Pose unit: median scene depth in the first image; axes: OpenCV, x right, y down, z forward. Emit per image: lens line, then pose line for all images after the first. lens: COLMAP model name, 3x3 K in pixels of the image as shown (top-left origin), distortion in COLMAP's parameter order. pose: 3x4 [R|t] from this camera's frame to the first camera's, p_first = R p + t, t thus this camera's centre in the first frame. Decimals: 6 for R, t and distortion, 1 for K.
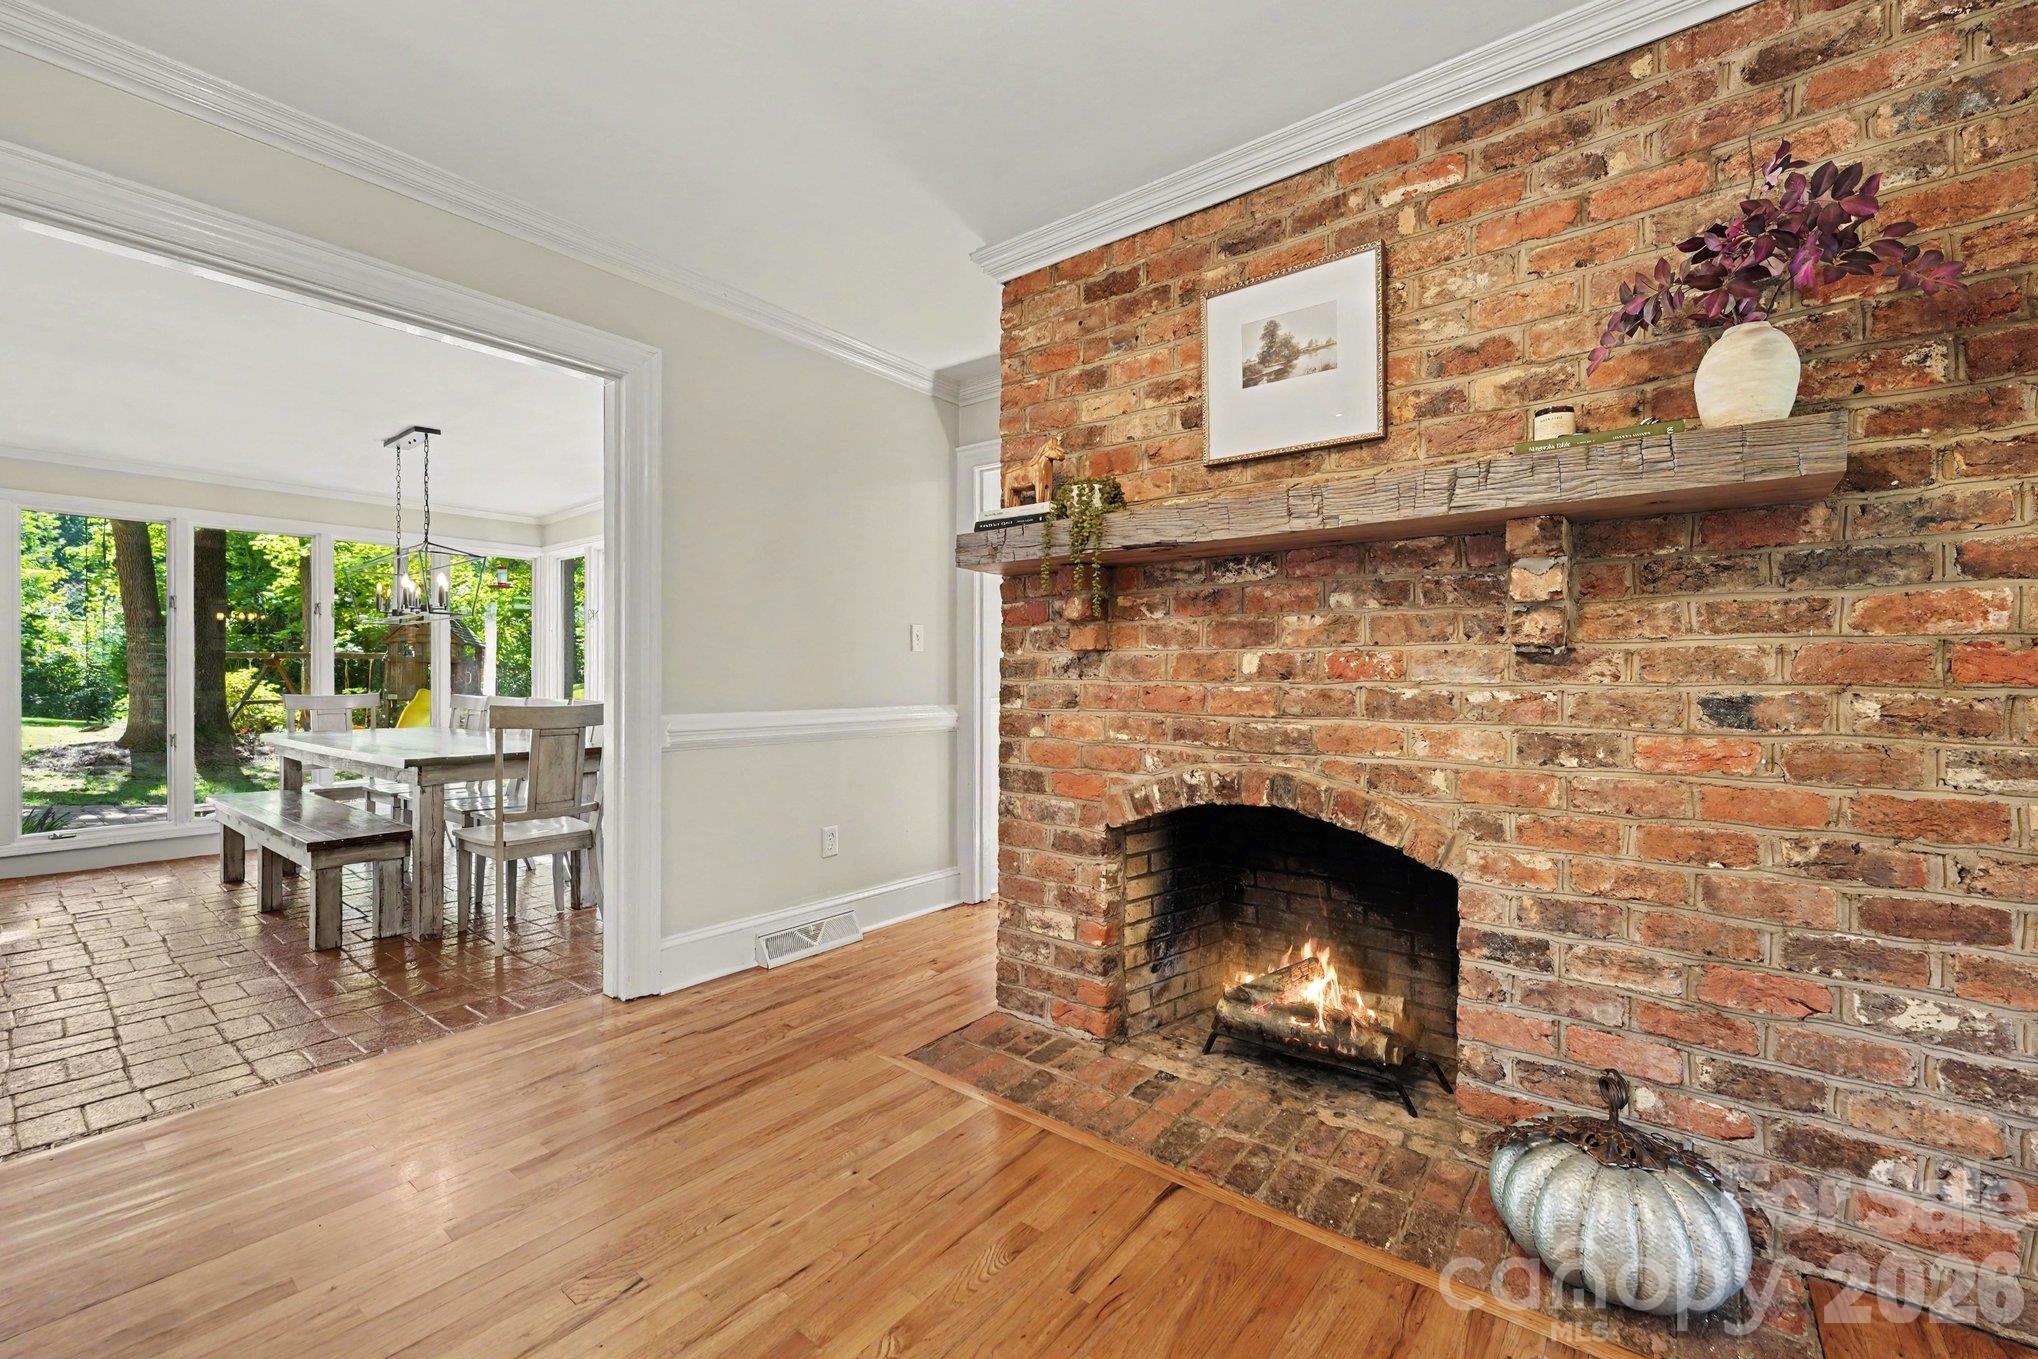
lens RADIAL K [[843.4, 0, 1002.9], [0, 843.4, 681.8], [0, 0, 1]] dist [-0.011452, -0.000029]
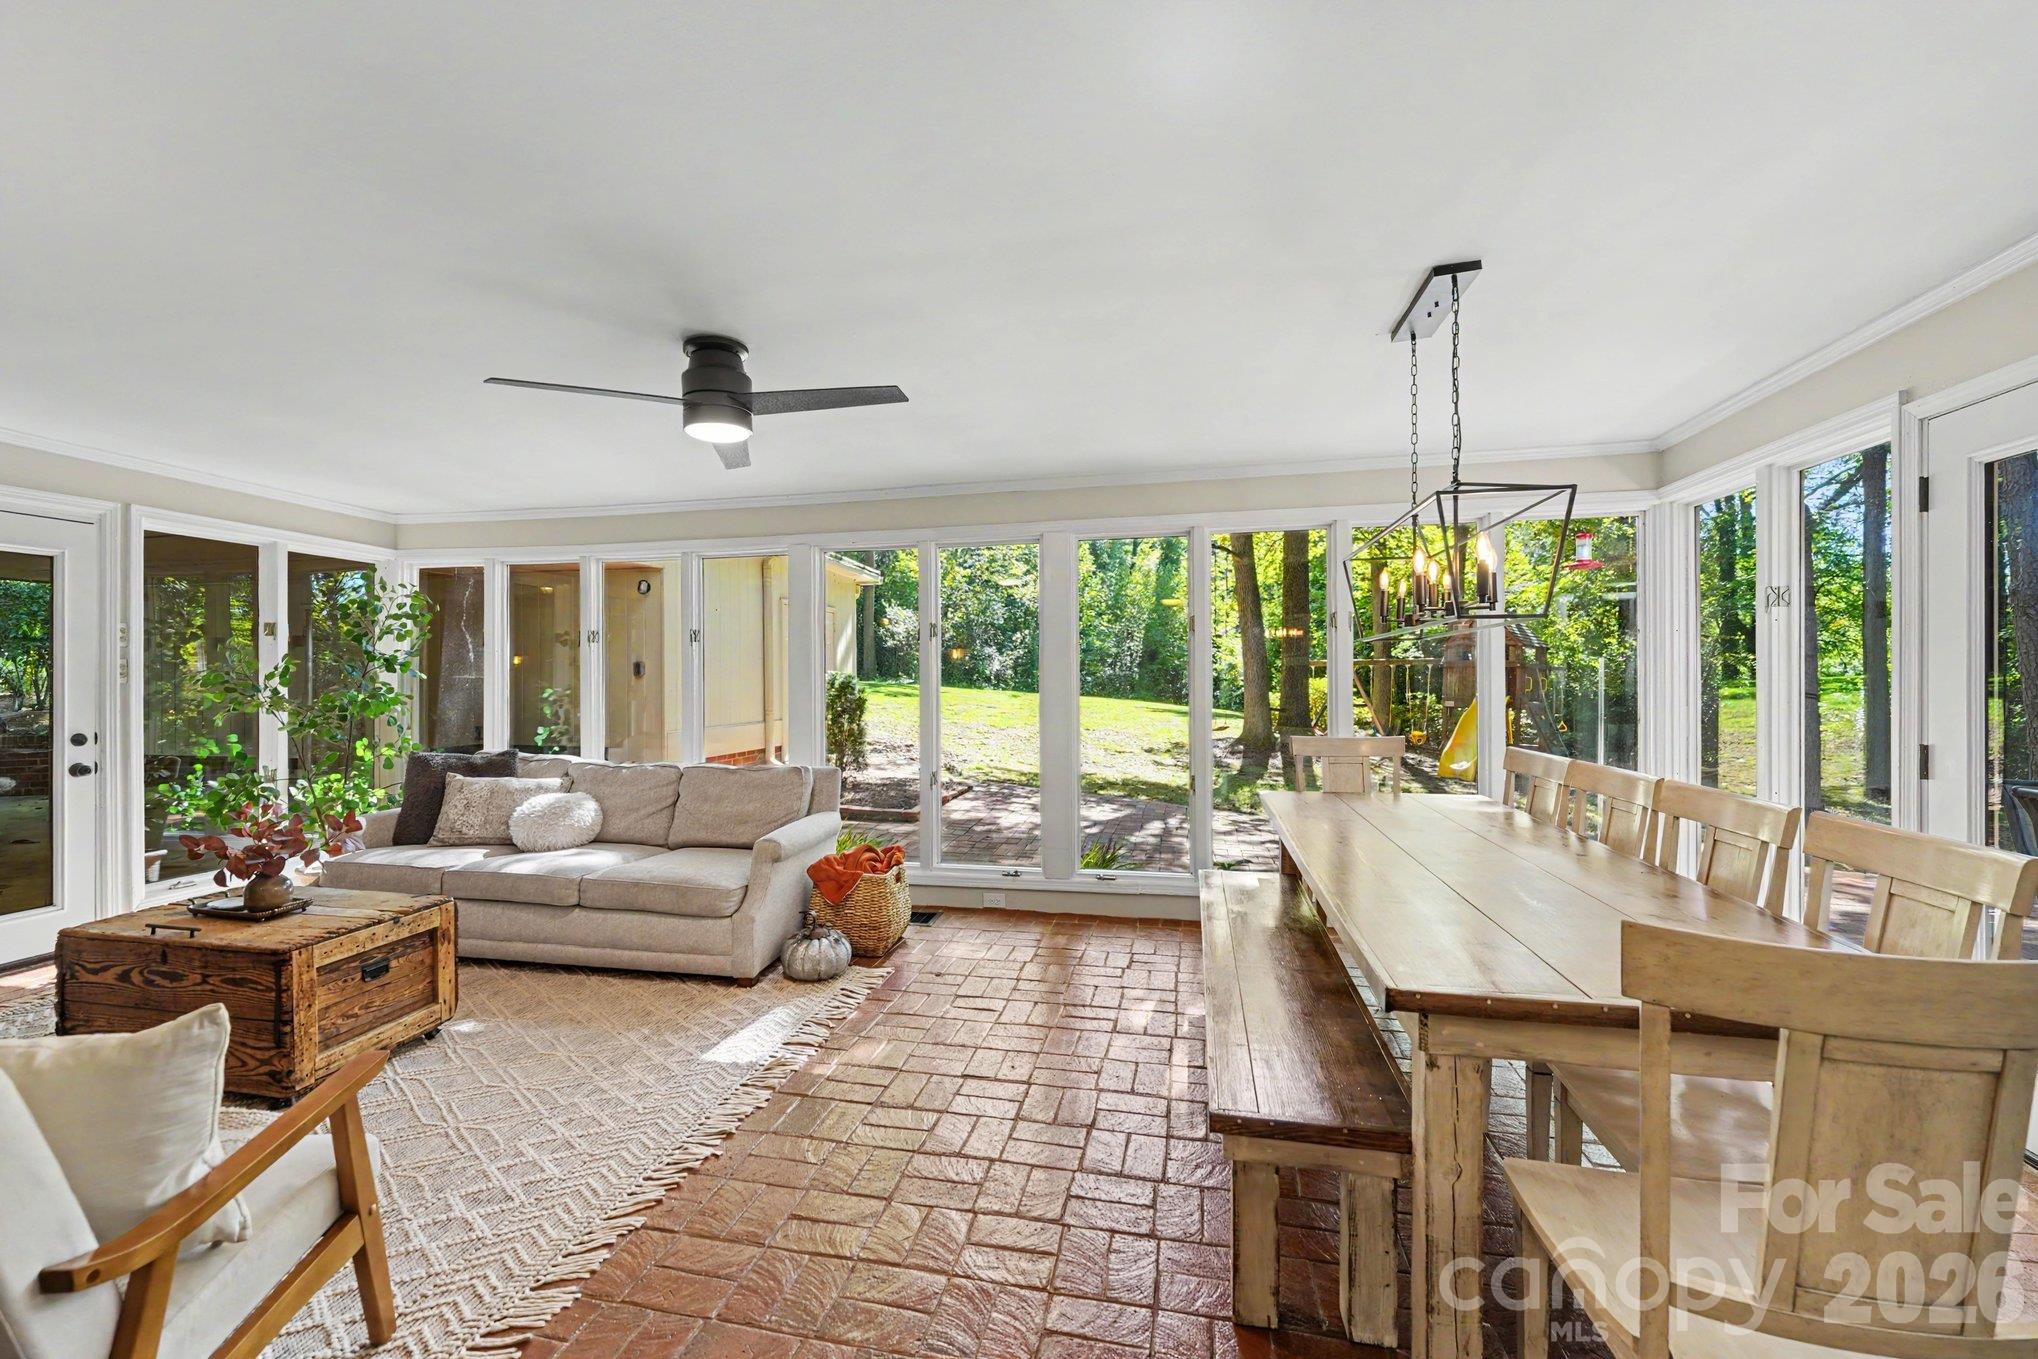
lens RADIAL K [[843.4, 0, 1005.8], [0, 843.4, 679.4], [0, 0, 1]] dist [-0.011452, -0.000029]
pose [[0.433168, -0.002034, -0.901311, -0.325554], [0.002972, 0.999995, -0.000829, -0.043116], [0.901308, -0.002320, 0.433172, 0.500852]]
